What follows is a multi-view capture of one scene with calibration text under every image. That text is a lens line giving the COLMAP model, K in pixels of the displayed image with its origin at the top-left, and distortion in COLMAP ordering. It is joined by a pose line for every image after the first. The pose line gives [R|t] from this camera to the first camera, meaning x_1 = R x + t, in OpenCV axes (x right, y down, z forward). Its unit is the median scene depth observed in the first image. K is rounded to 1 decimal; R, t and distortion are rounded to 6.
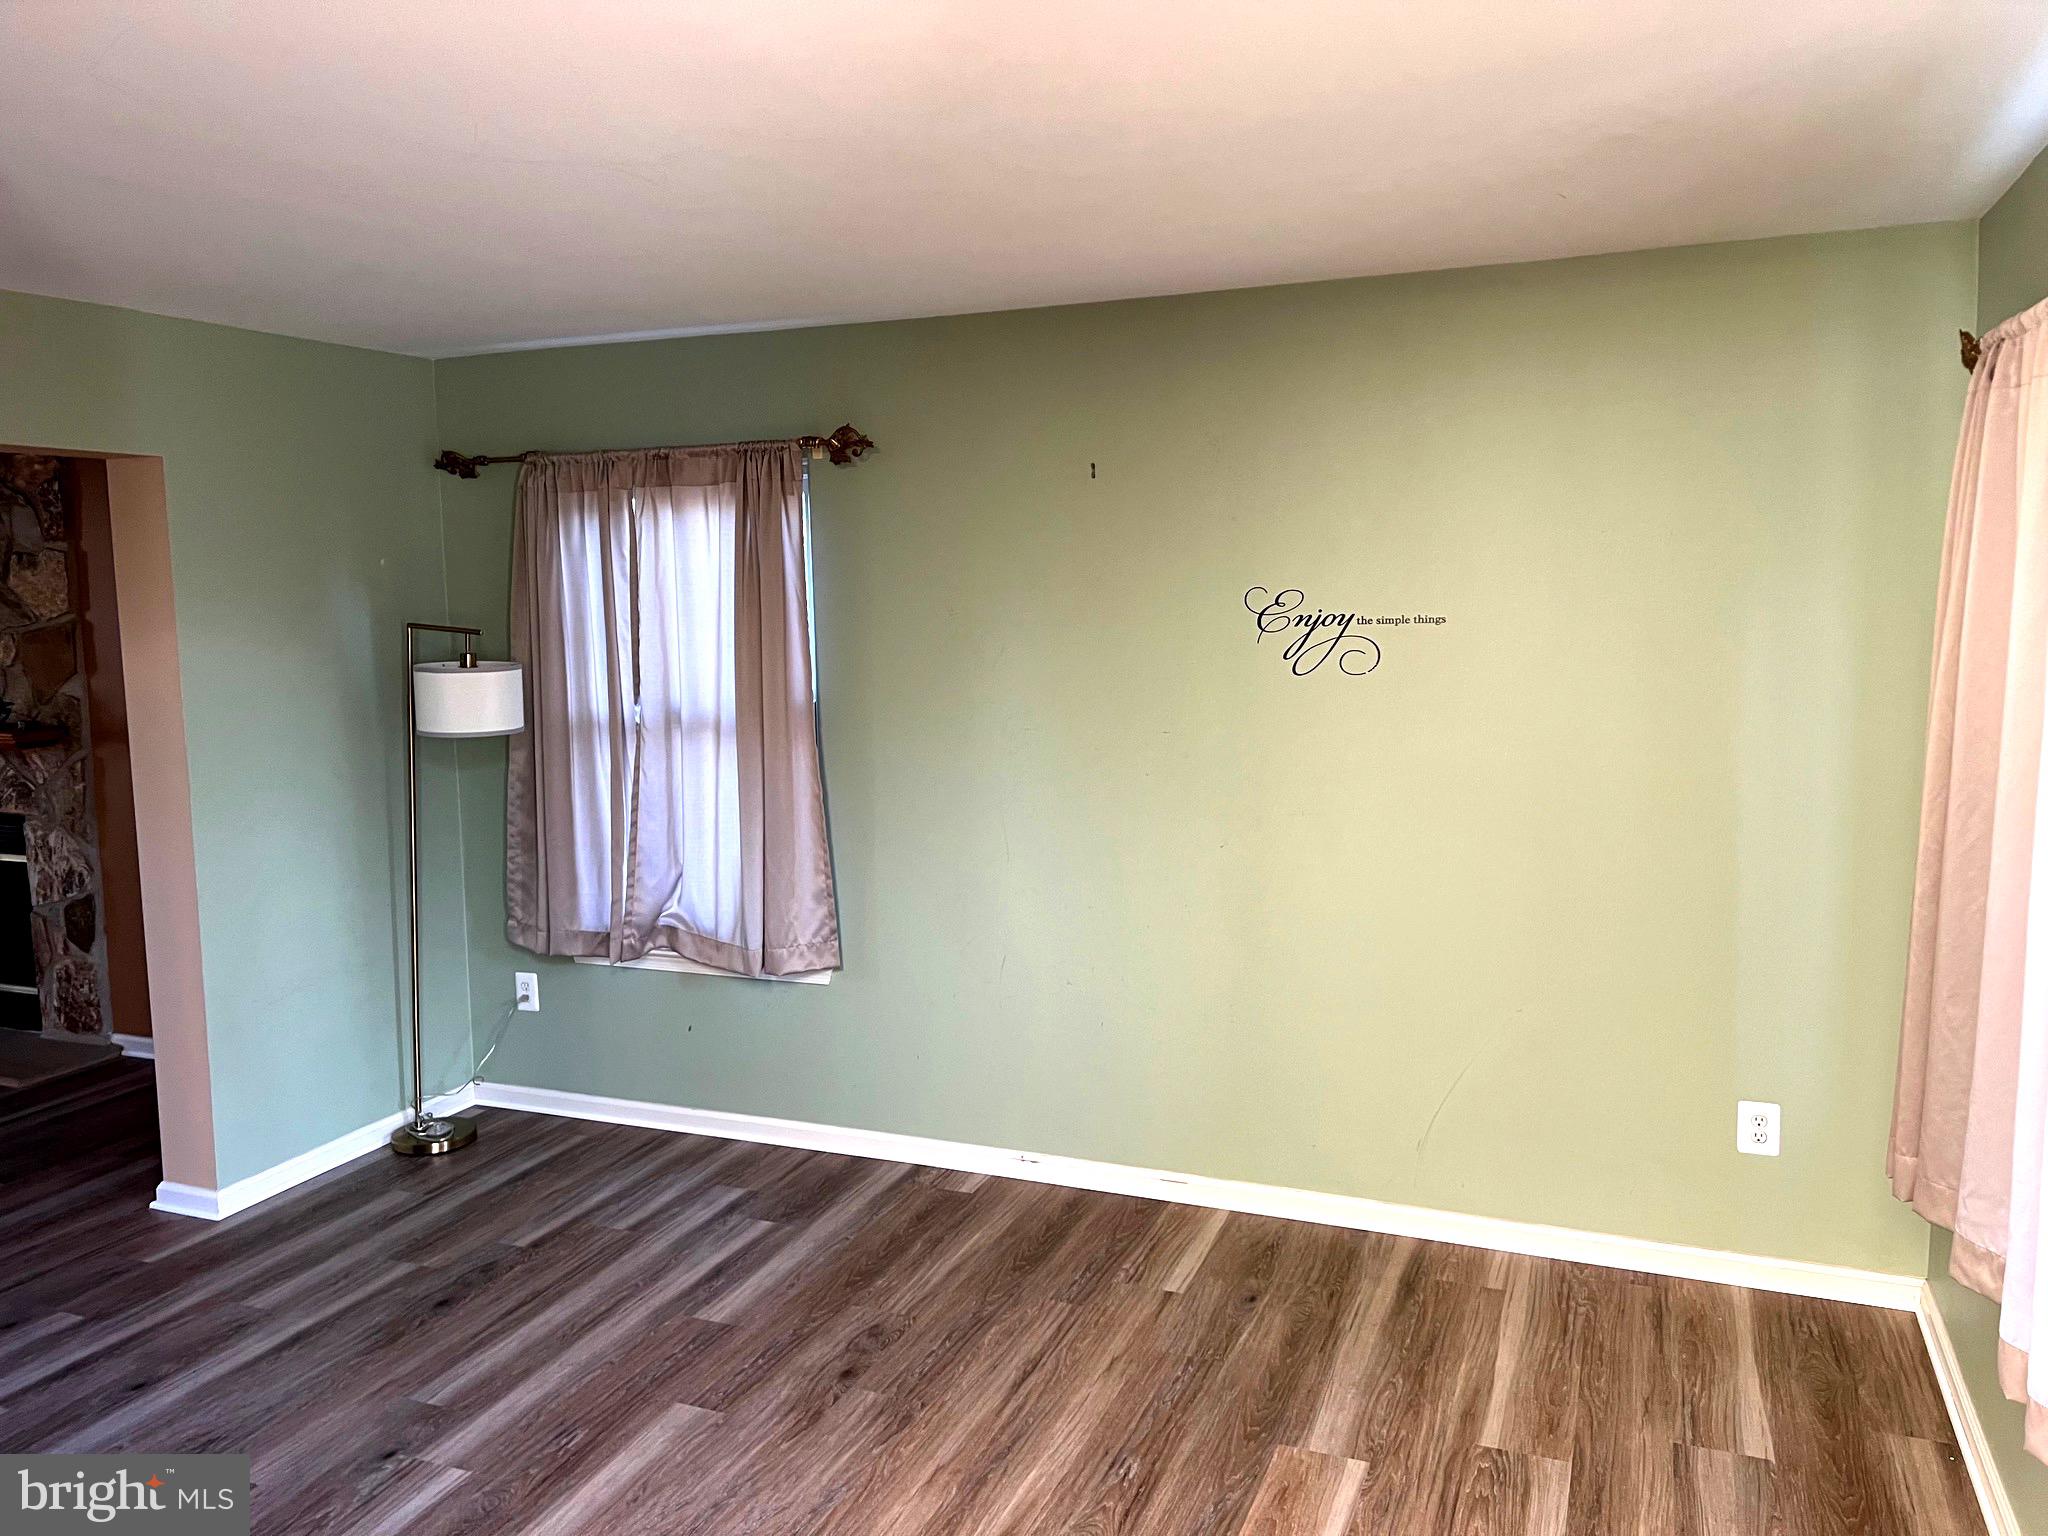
lens RADIAL K [[1548.3, 0, 1025.3], [0, 1548.3, 778.1], [0, 0, 1]] dist [0.009779, -0.017430]
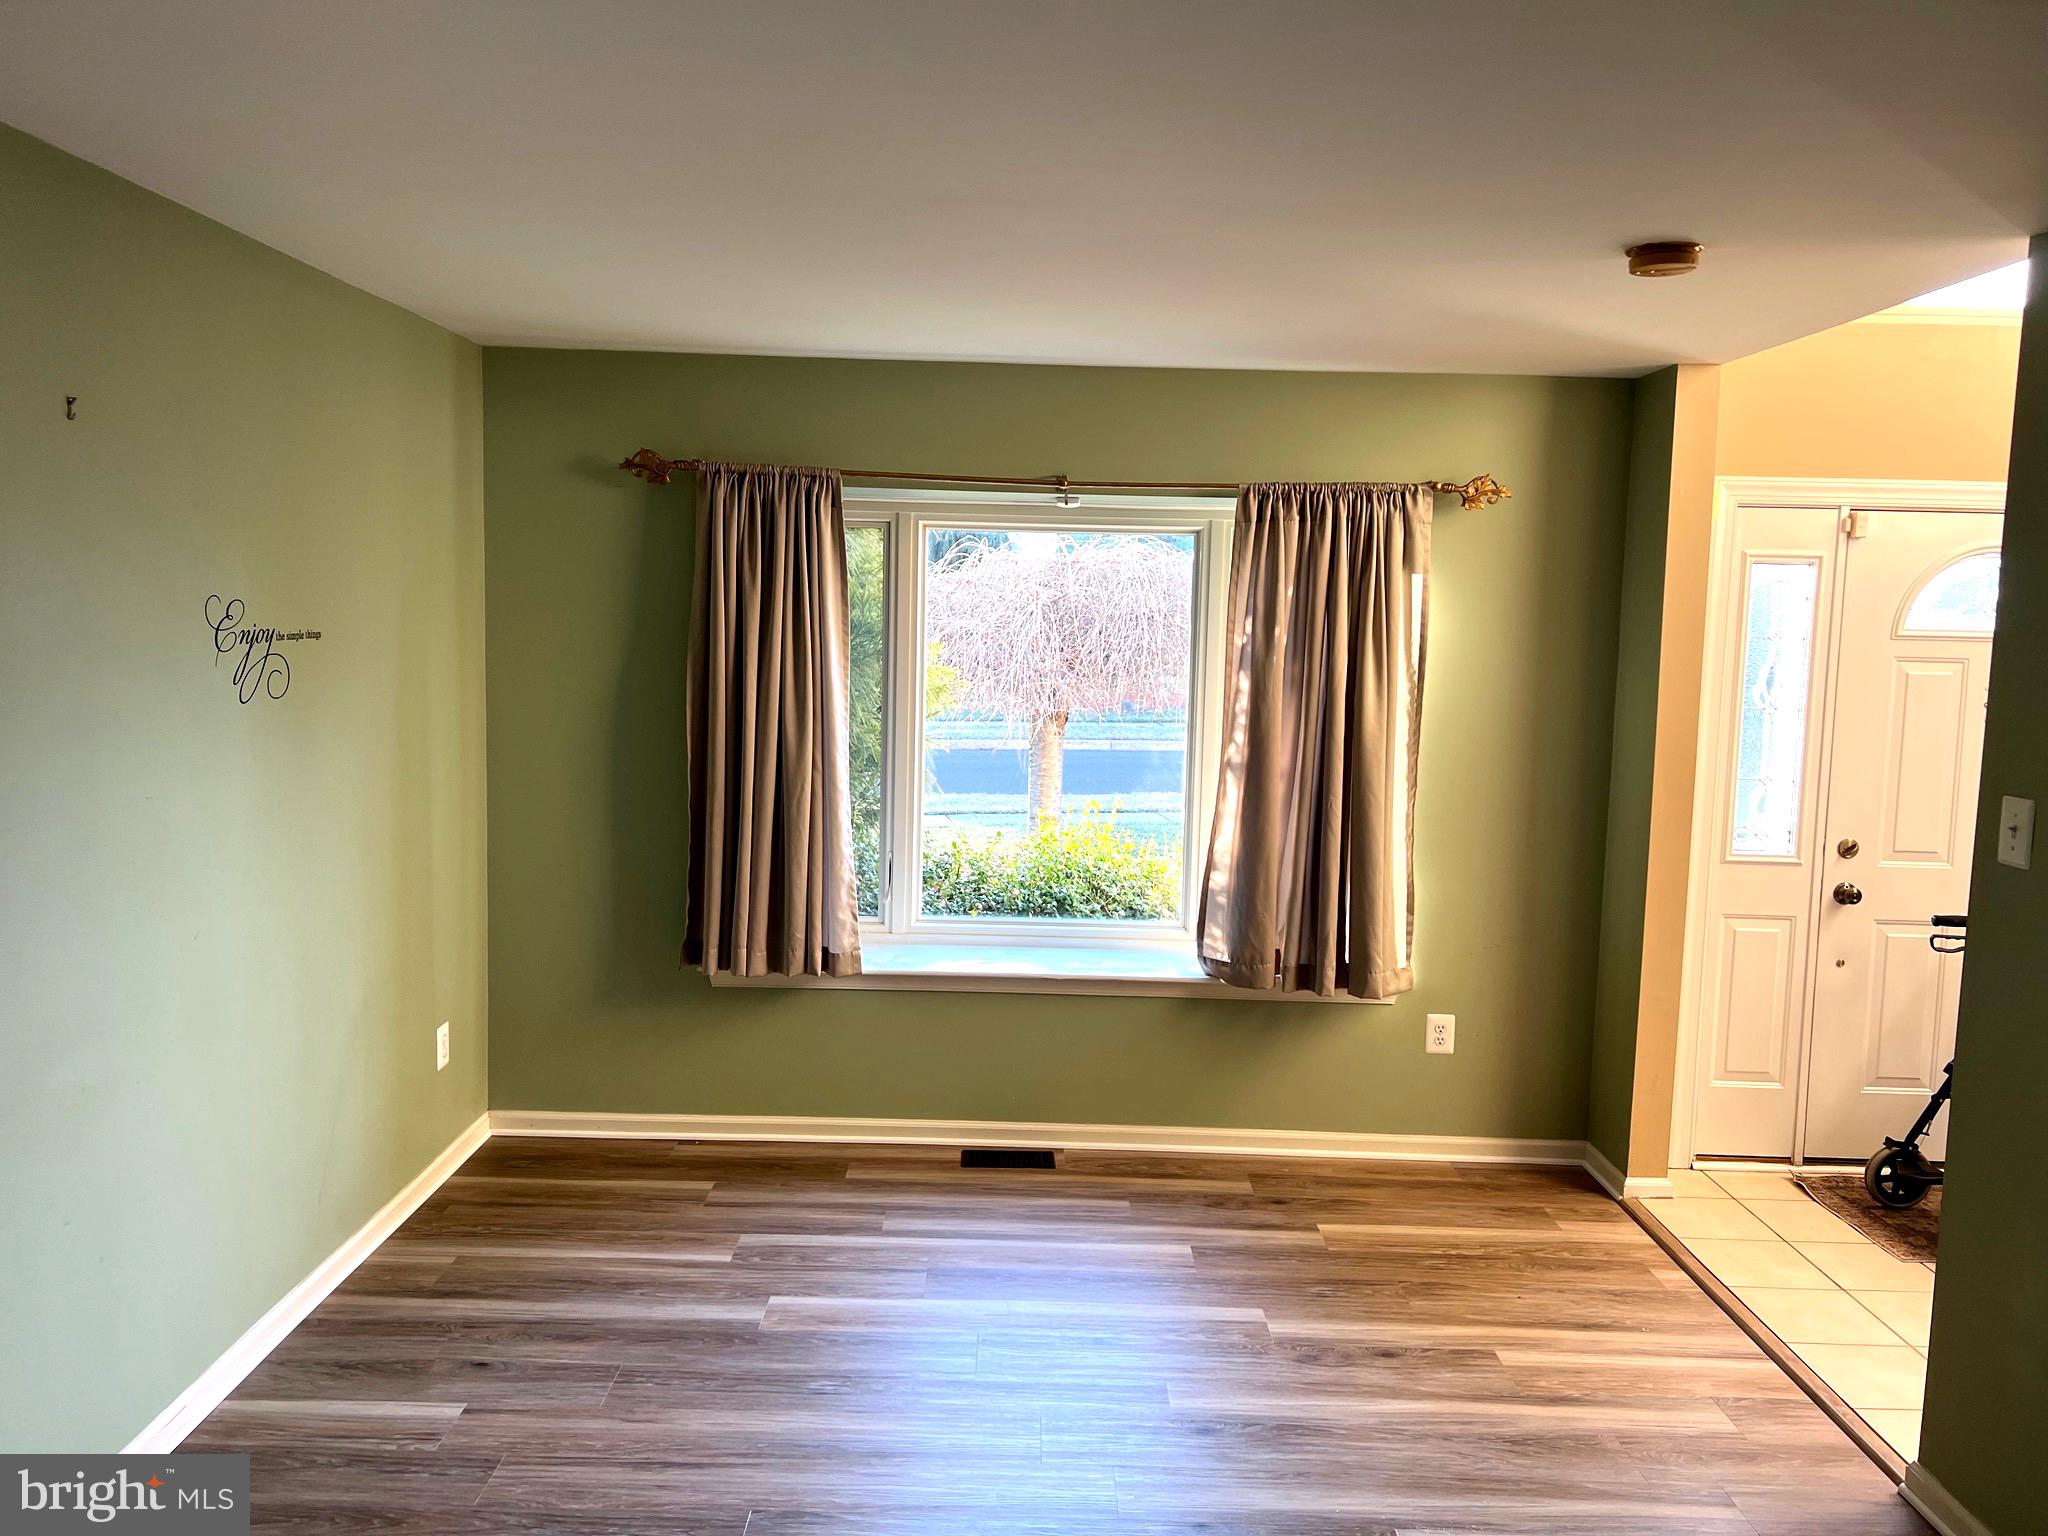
lens RADIAL K [[1548.3, 0, 1020.6], [0, 1548.3, 765.8], [0, 0, 1]] dist [0.009779, -0.017430]
pose [[-0.393356, -0.086424, 0.915315, -2.910304], [0.095201, 0.986391, 0.134048, -0.407754], [-0.914444, 0.139867, -0.379776, 3.656928]]
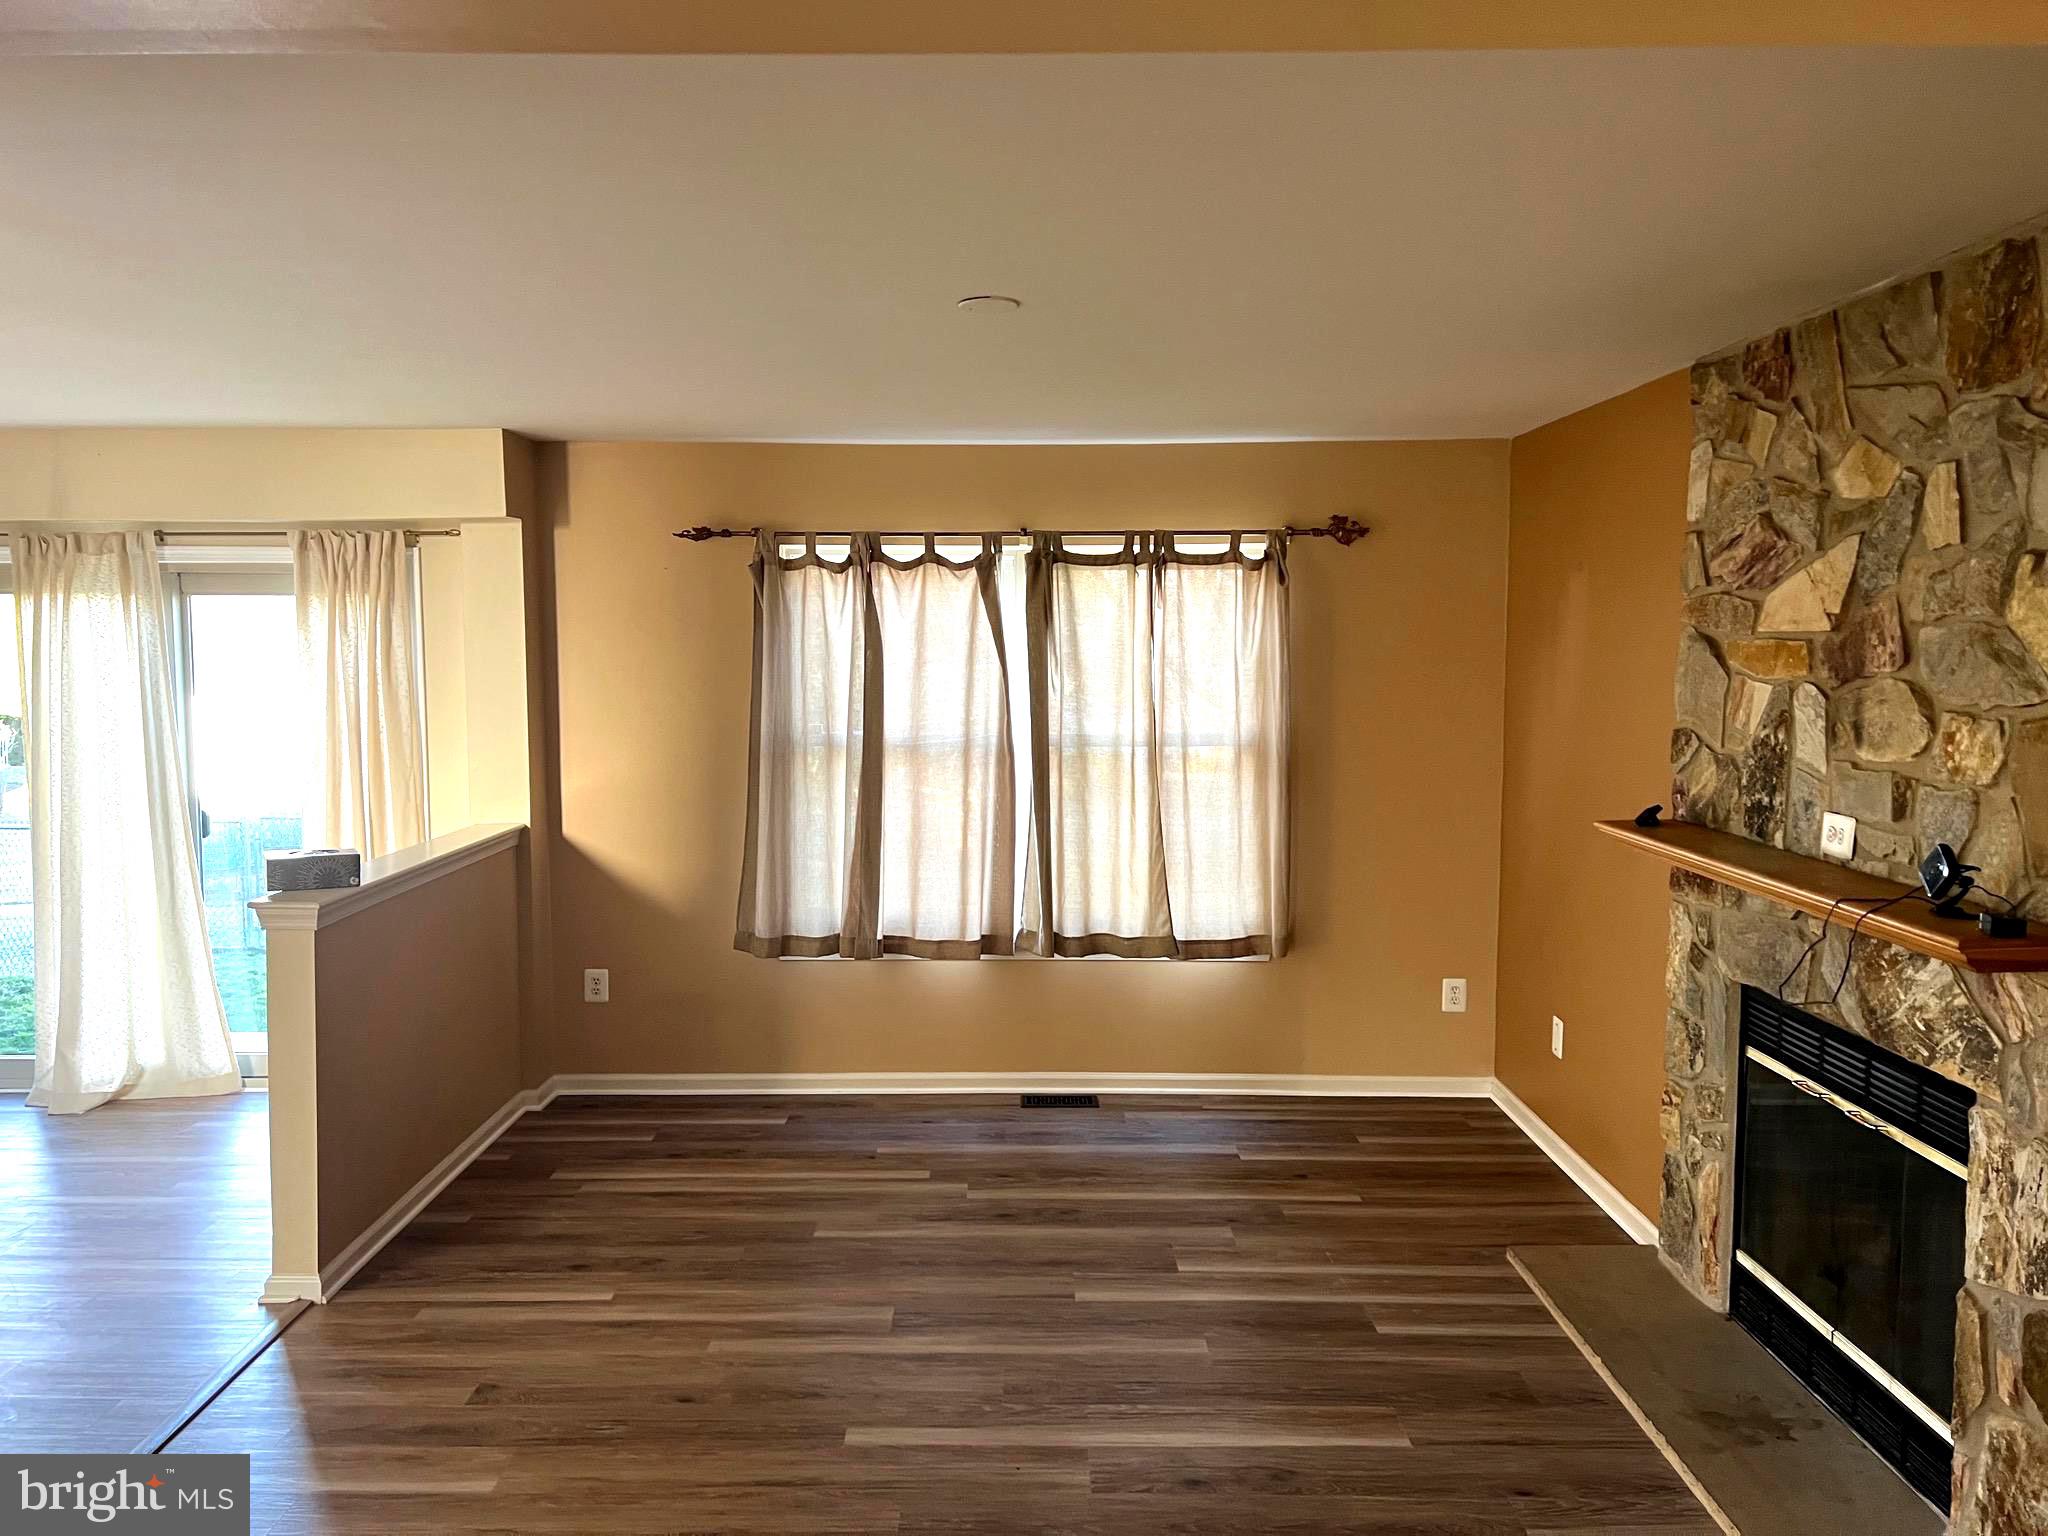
lens RADIAL K [[1548.3, 0, 1027.5], [0, 1548.3, 763.4], [0, 0, 1]] dist [0.009779, -0.017430]
pose [[0.375389, 0.086190, -0.922851, -0.318285], [-0.116146, 0.992193, 0.045421, -0.065566], [0.919561, 0.090135, 0.382469, 0.532404]]
